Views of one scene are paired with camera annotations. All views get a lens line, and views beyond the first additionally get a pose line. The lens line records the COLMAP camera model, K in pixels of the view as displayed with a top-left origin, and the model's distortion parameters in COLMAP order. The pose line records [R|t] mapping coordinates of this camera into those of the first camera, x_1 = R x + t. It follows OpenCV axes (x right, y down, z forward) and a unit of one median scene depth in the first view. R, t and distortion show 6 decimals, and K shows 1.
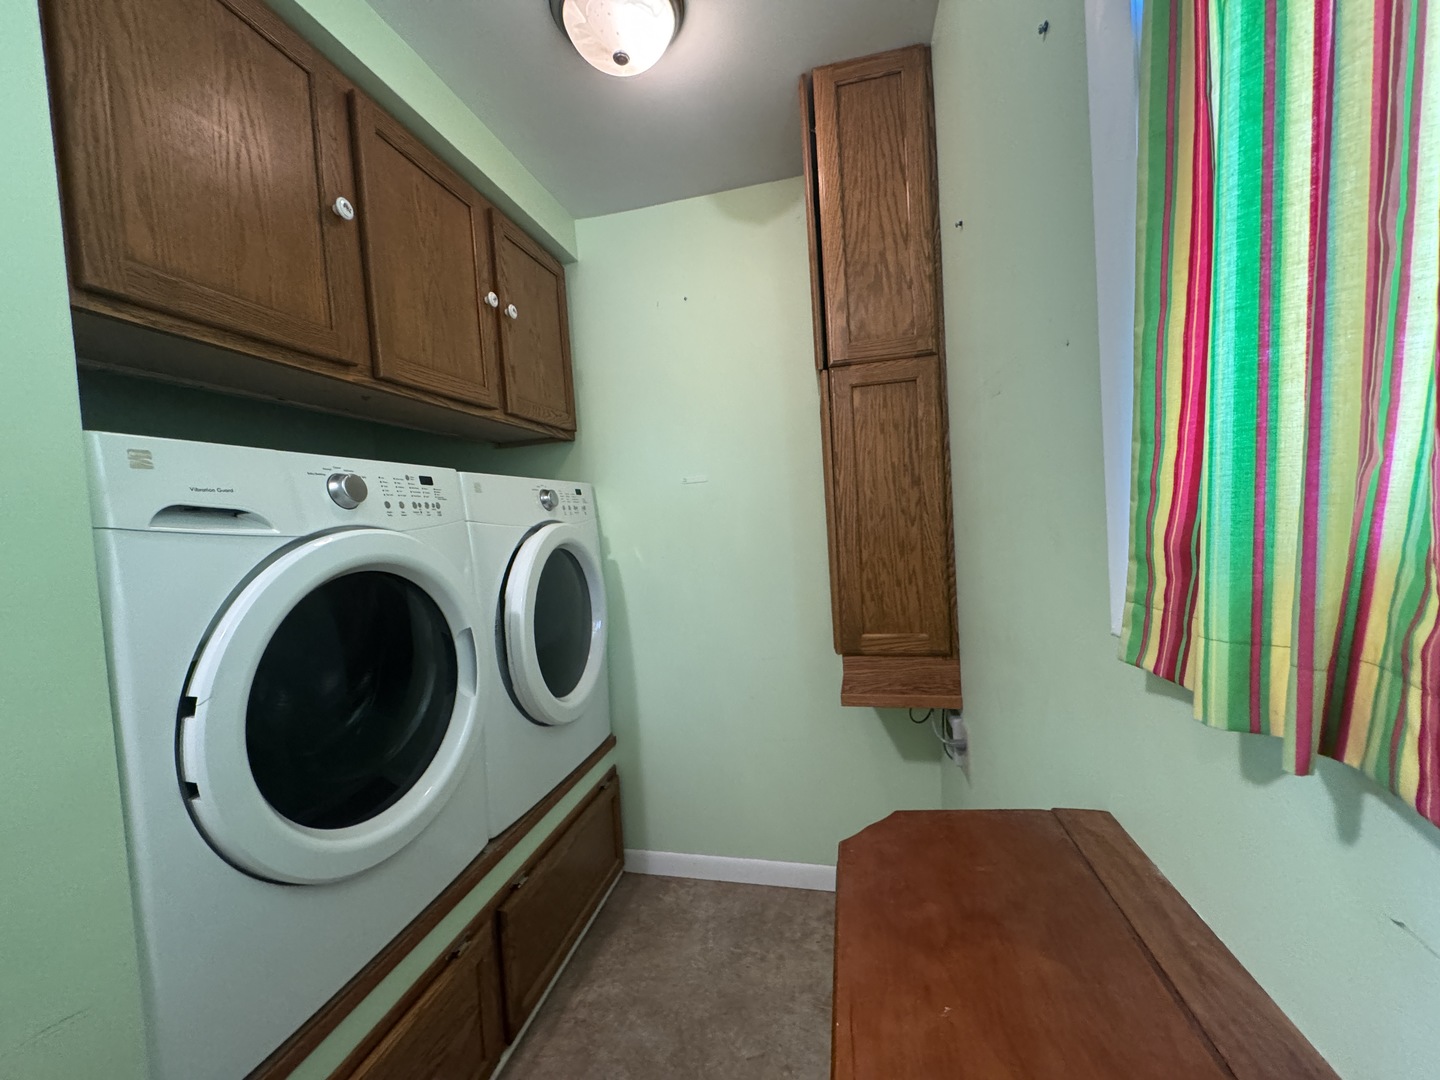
lens RADIAL K [[572.3, 0, 711.7], [0, 572.3, 539.8], [0, 0, 1]] dist [-0.004221, 0.000423]
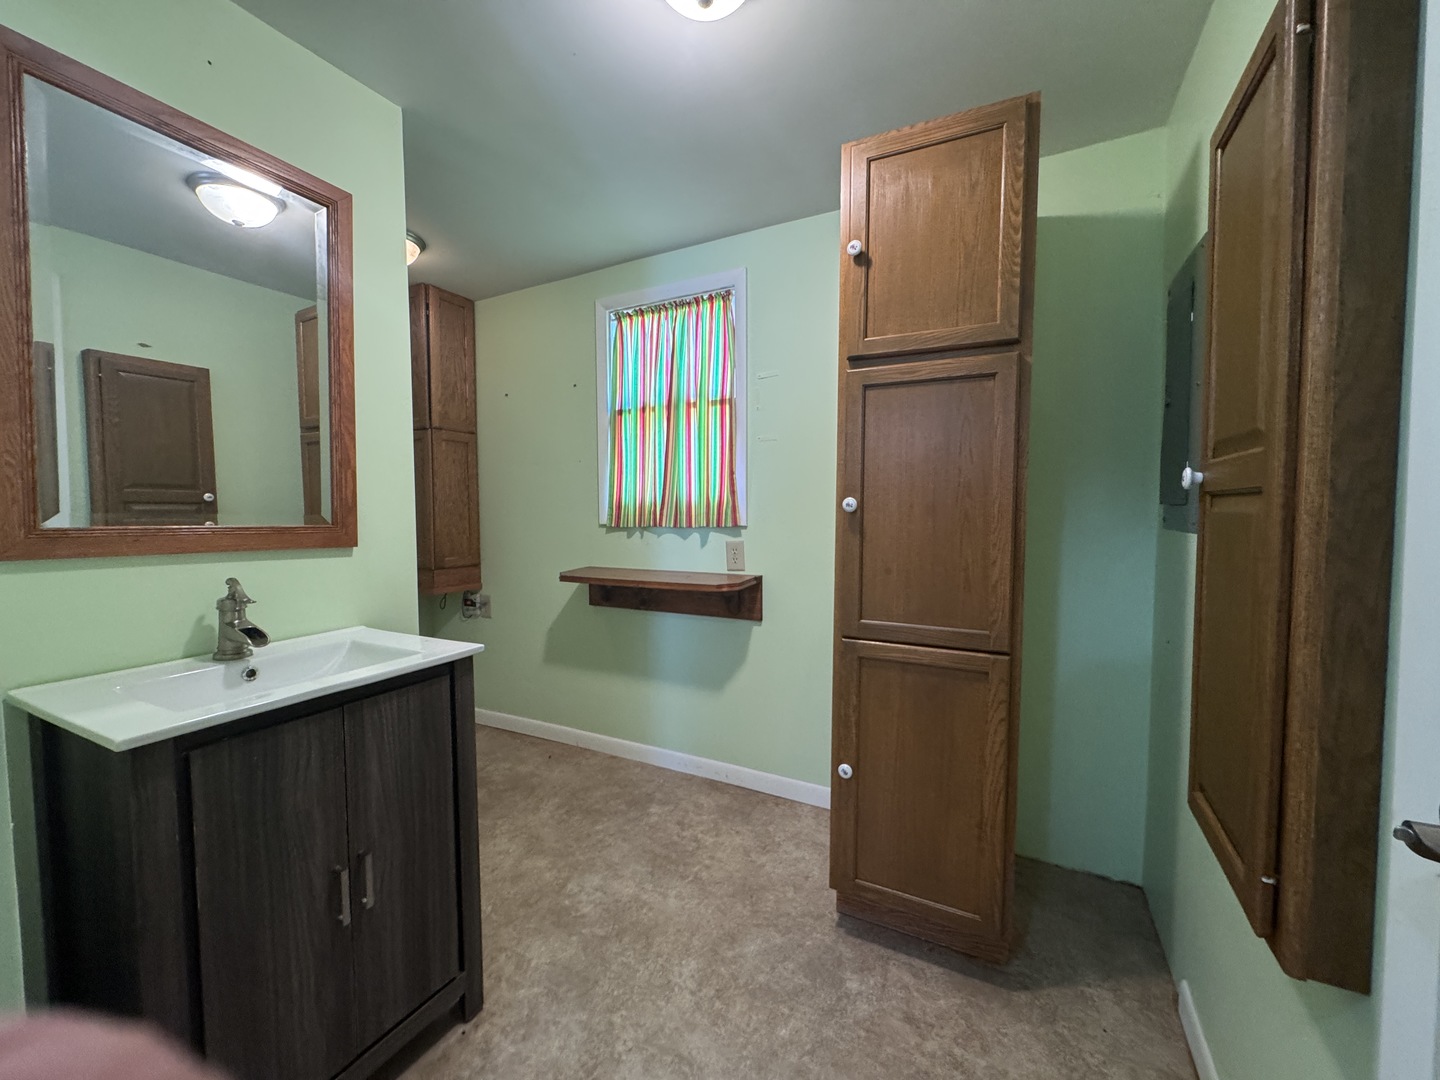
lens RADIAL K [[572.3, 0, 715.2], [0, 572.3, 538.9], [0, 0, 1]] dist [-0.004221, 0.000423]
pose [[0.260115, 0.013939, 0.965477, -1.540420], [0.023829, 0.999499, -0.020850, 0.166451], [-0.965284, 0.028430, 0.259652, -0.511281]]
